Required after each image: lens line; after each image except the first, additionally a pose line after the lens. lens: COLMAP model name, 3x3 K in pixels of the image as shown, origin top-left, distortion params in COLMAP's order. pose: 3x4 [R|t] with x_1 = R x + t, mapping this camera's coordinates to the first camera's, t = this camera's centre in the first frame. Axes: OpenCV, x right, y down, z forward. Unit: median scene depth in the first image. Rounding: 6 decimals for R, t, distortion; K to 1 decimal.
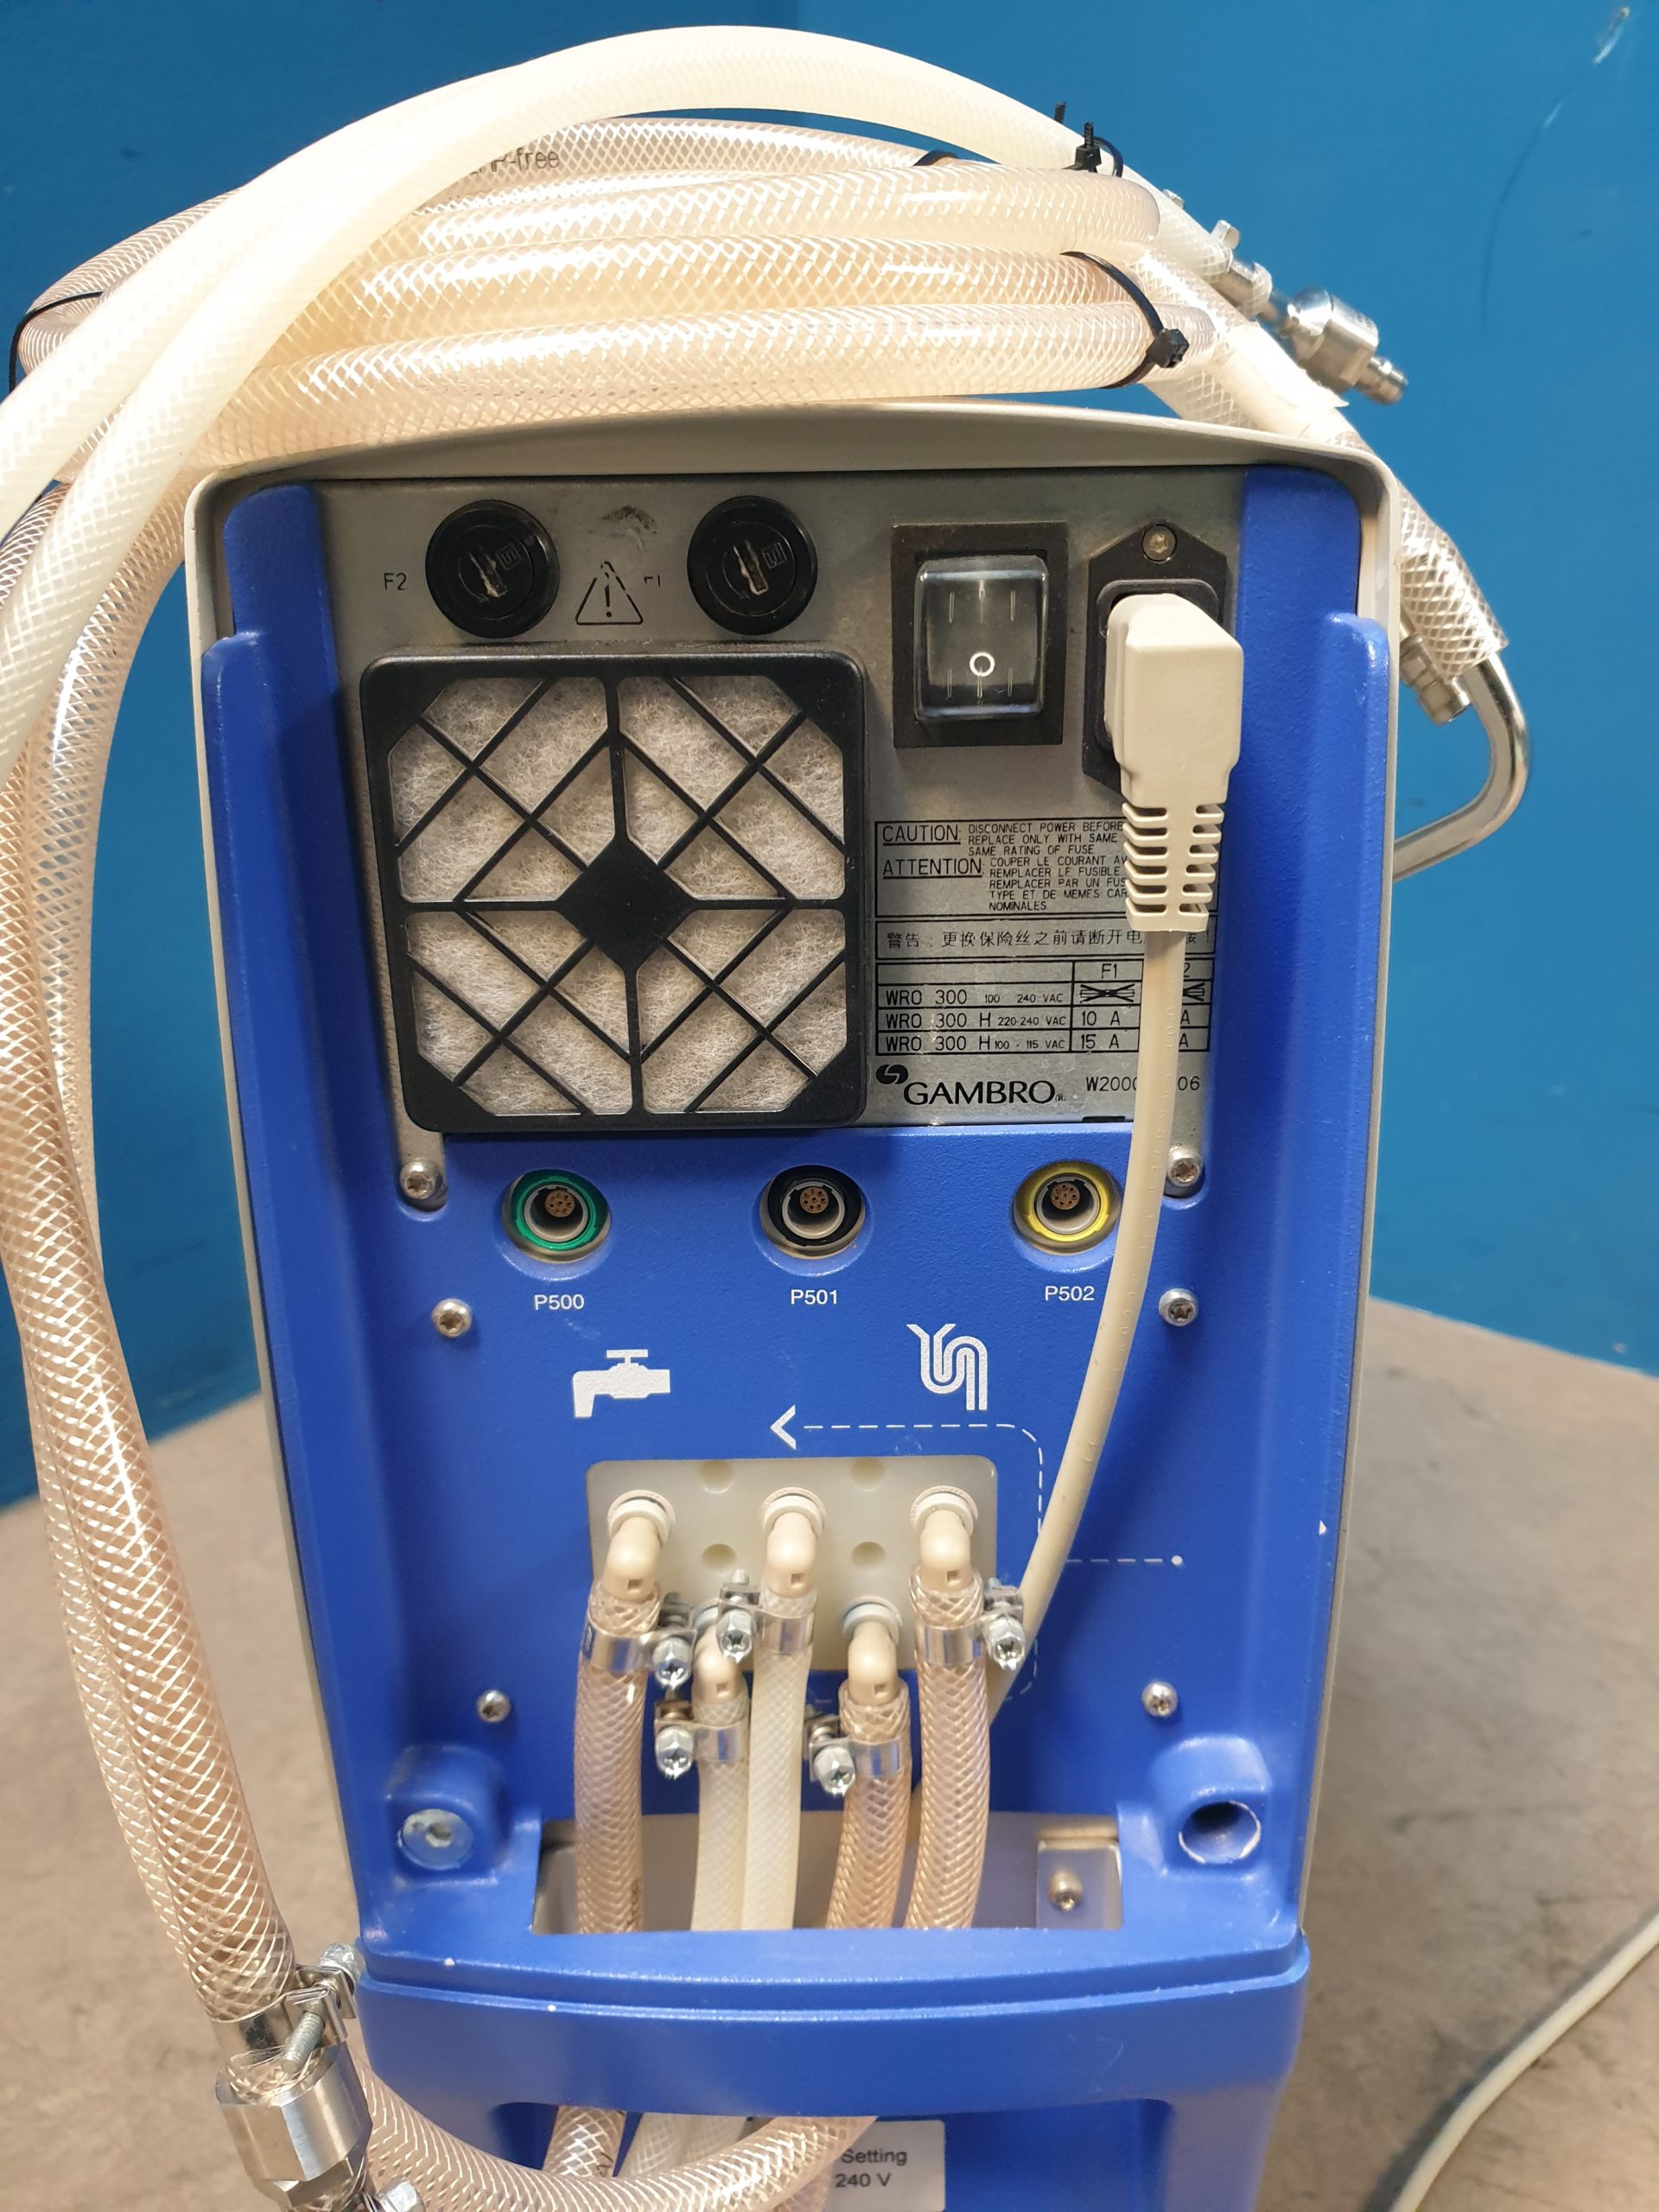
lens RADIAL K [[1758.5, 0, 848.1], [0, 1758.5, 1127.5], [0, 0, 1]] dist [-0.018084, 0.066151]
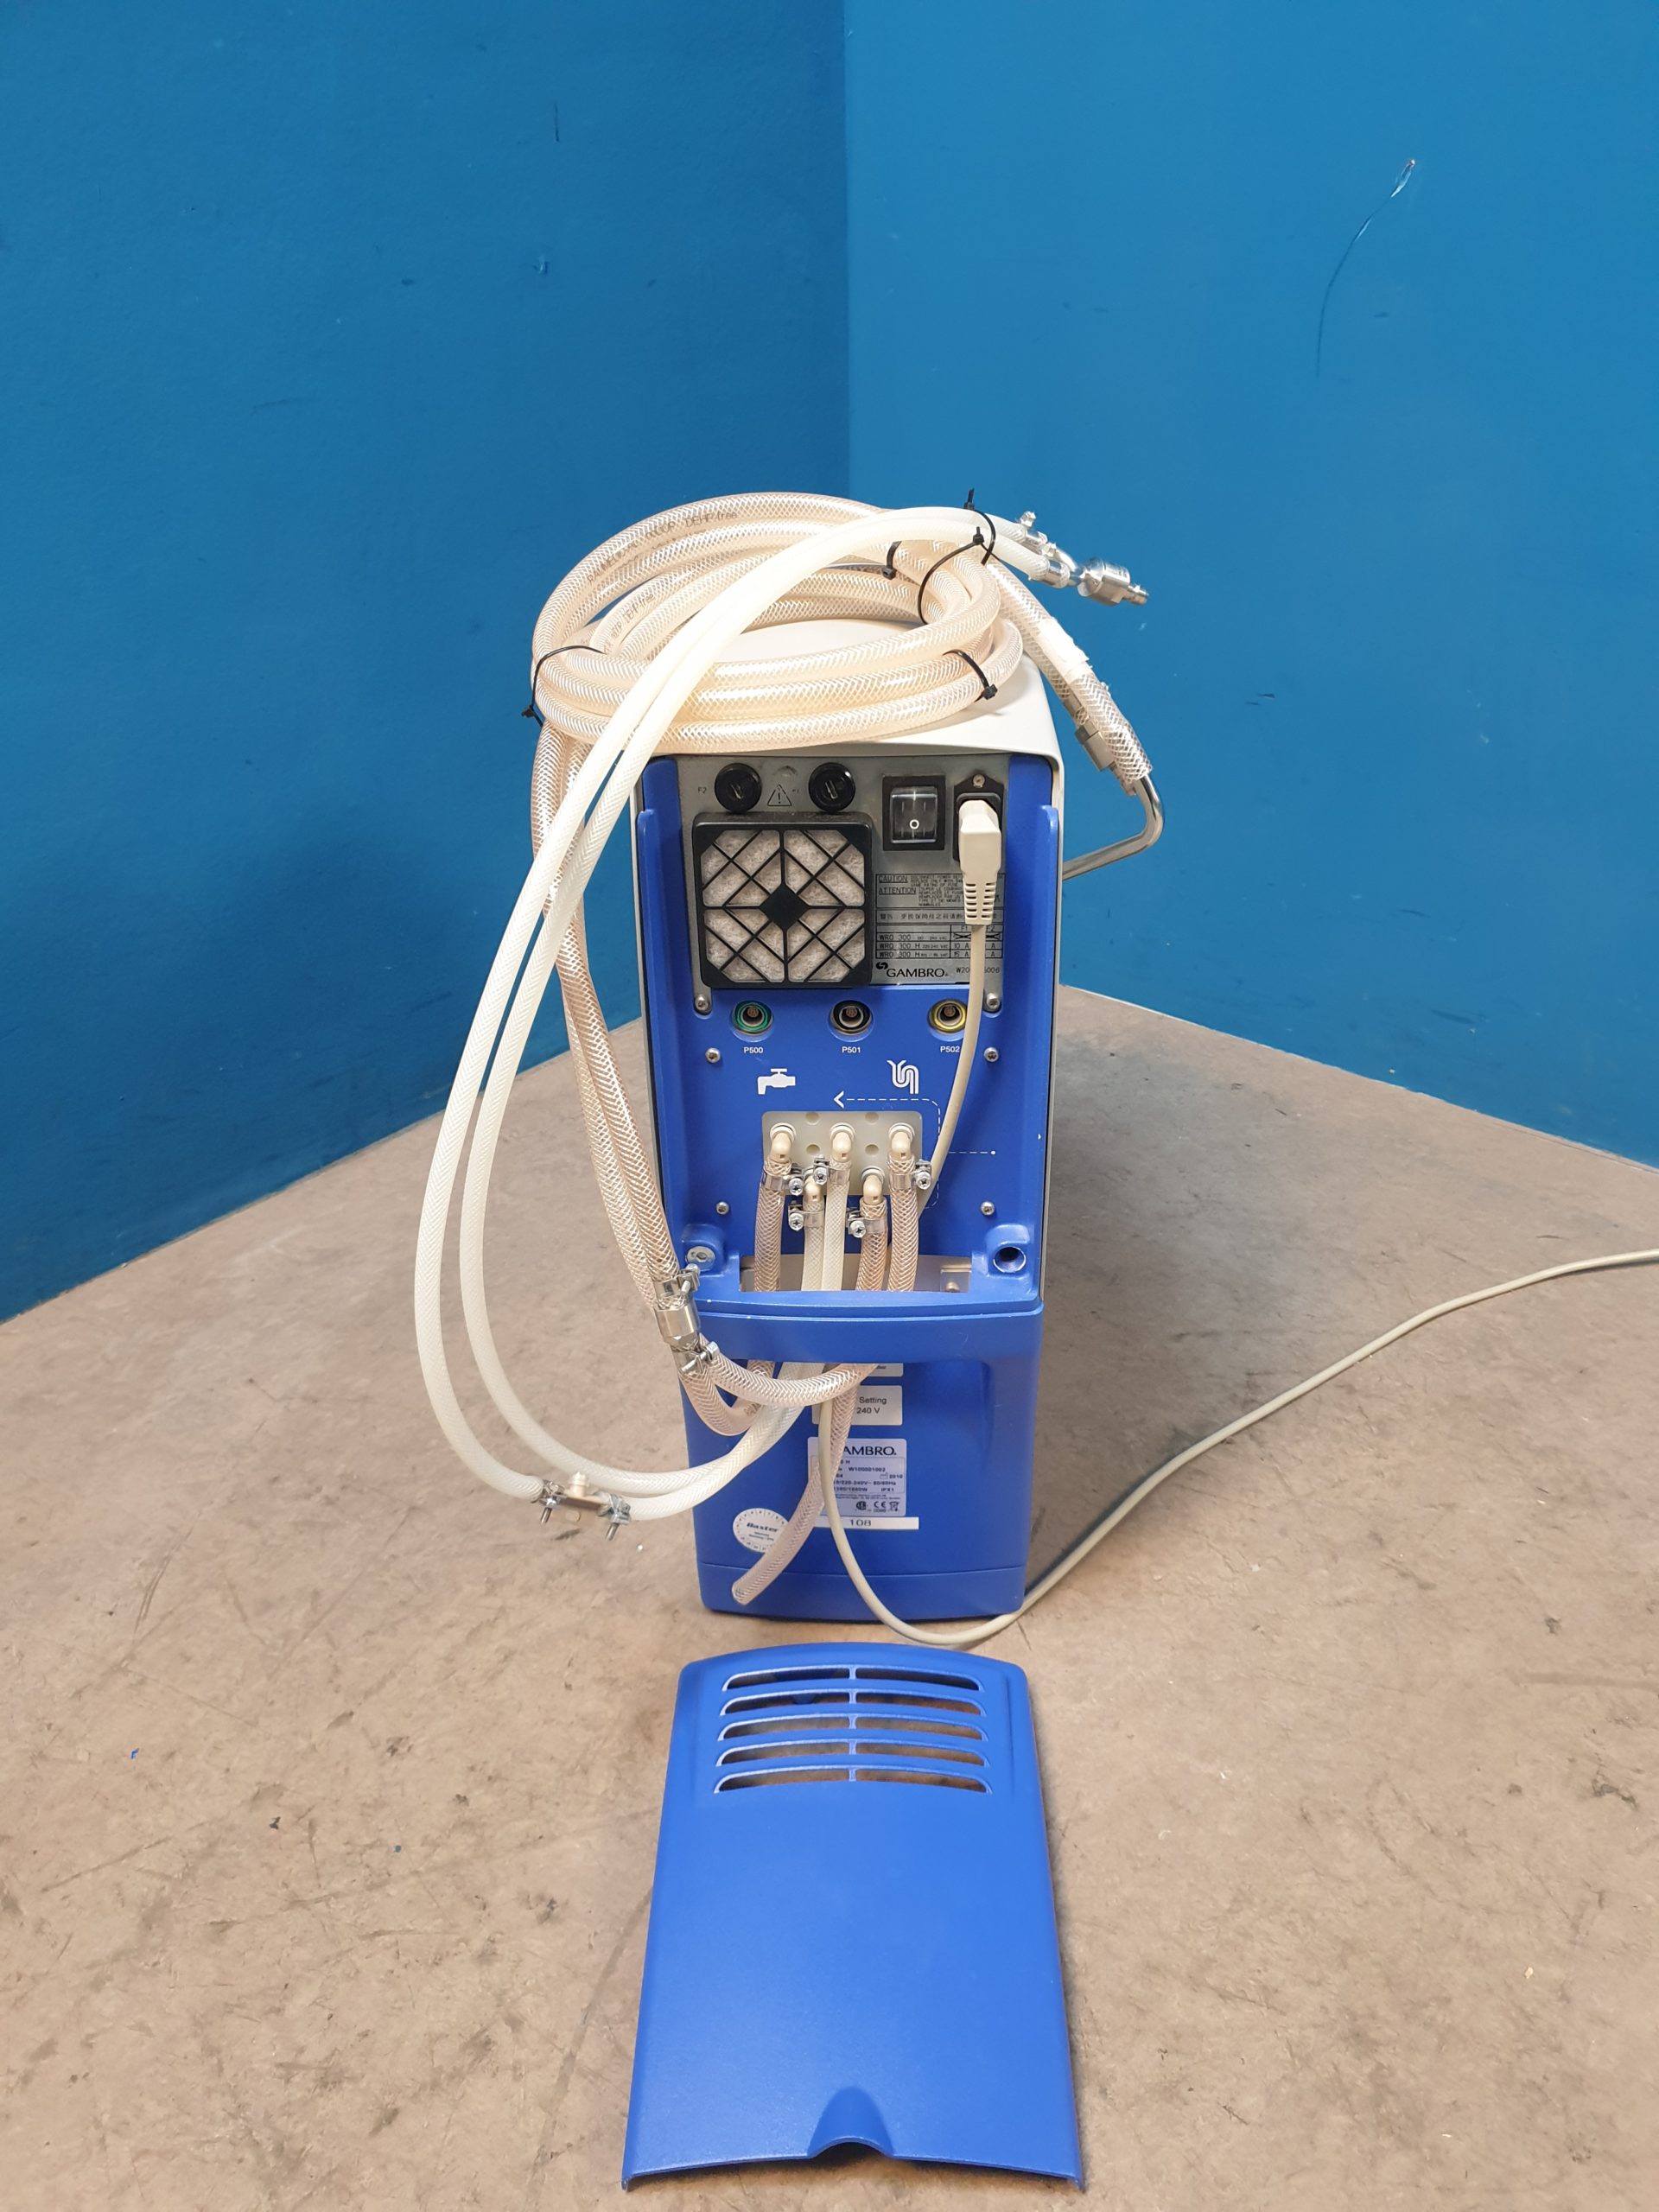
lens RADIAL K [[1758.5, 0, 848.1], [0, 1758.5, 1127.5], [0, 0, 1]] dist [-0.018084, 0.066151]
pose [[0.999737, 0.012224, -0.019406, 0.026928], [-0.008939, 0.986885, 0.161174, -0.204636], [0.021121, -0.160958, 0.986735, -1.556279]]
